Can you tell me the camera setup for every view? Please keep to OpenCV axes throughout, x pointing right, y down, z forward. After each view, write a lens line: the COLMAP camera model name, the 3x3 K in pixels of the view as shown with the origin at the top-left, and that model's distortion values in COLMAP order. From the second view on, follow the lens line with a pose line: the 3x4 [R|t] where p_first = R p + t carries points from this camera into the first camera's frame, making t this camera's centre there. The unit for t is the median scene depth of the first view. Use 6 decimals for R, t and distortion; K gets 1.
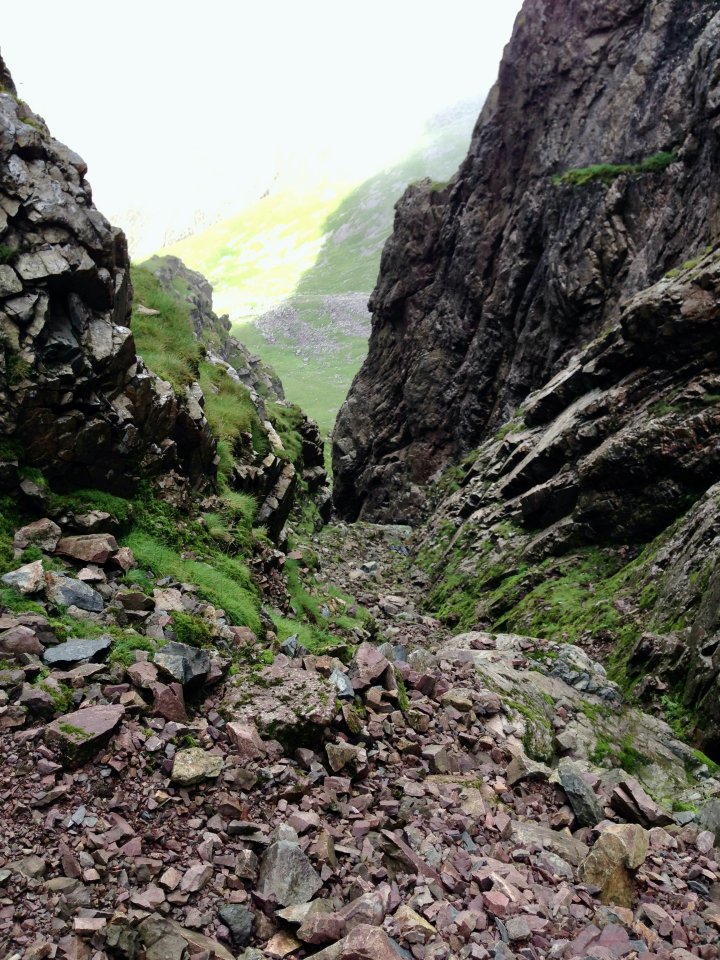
lens RADIAL K [[897.9, 0, 360.1], [0, 897.9, 481.2], [0, 0, 1]] dist [0.032600, 0.000000]
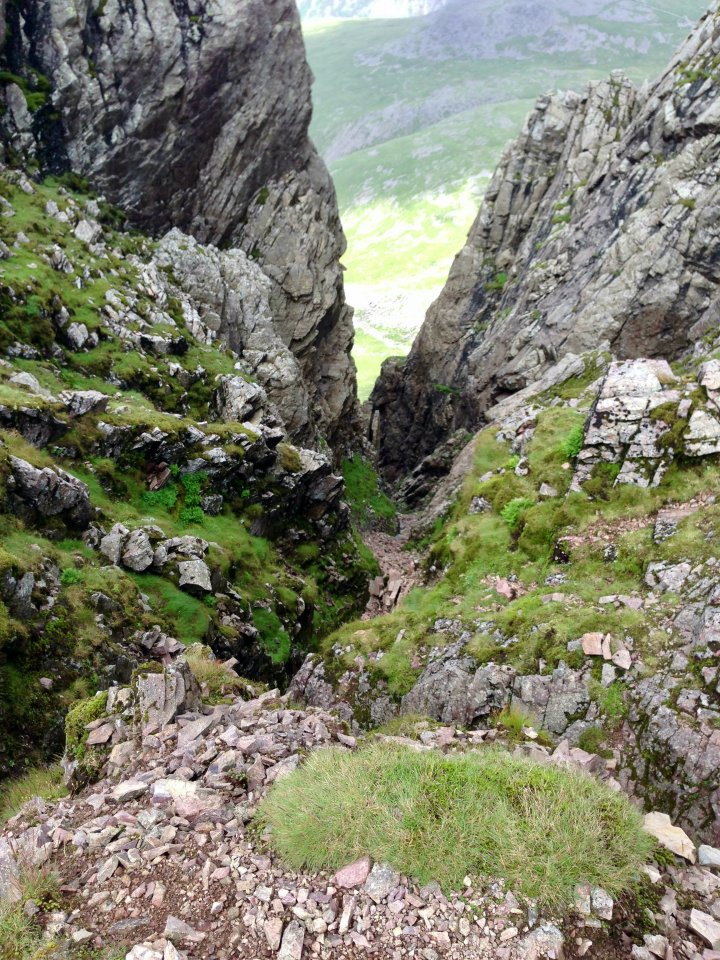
lens RADIAL K [[897.9, 0, 359.9], [0, 897.9, 480.2], [0, 0, 1]] dist [0.032600, 0.000000]
pose [[0.999856, 0.010818, 0.013096, -0.045696], [-0.011212, 0.999475, 0.030414, -0.080608], [-0.012761, -0.030556, 0.999452, -1.415491]]
